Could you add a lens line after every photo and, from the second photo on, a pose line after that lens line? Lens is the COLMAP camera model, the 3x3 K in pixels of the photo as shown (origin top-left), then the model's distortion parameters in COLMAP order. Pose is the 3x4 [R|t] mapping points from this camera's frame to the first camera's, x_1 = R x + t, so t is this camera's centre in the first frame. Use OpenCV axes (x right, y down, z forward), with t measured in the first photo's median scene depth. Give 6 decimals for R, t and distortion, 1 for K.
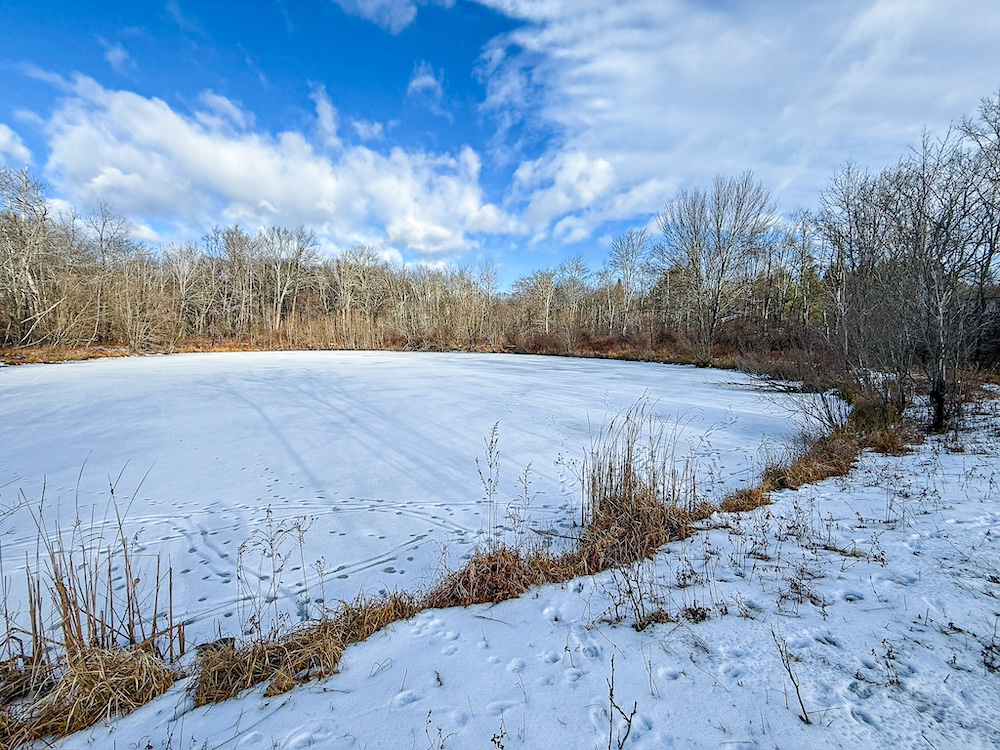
lens RADIAL K [[401.3, 0, 495.1], [0, 401.3, 371.1], [0, 0, 1]] dist [-0.000561, -0.000515]
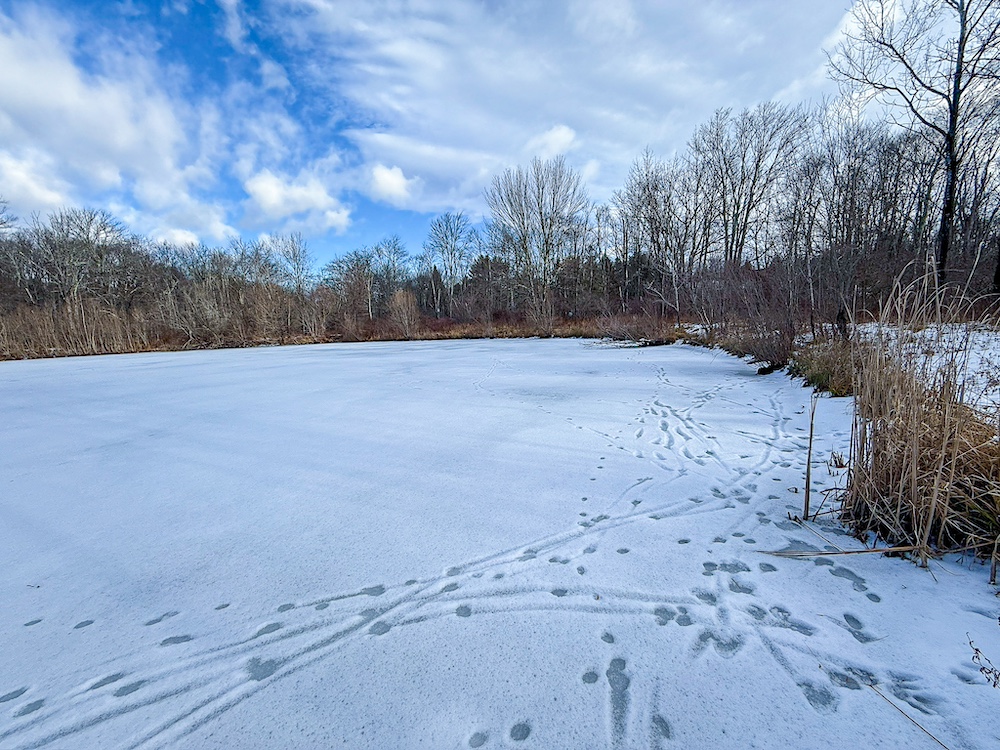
lens RADIAL K [[401.3, 0, 495.1], [0, 401.3, 371.1], [0, 0, 1]] dist [-0.000561, -0.000515]
pose [[0.895060, -0.099597, 0.434681, -0.150190], [0.091163, 0.995021, 0.040270, 0.050698], [-0.436527, 0.003583, 0.899684, 0.276564]]
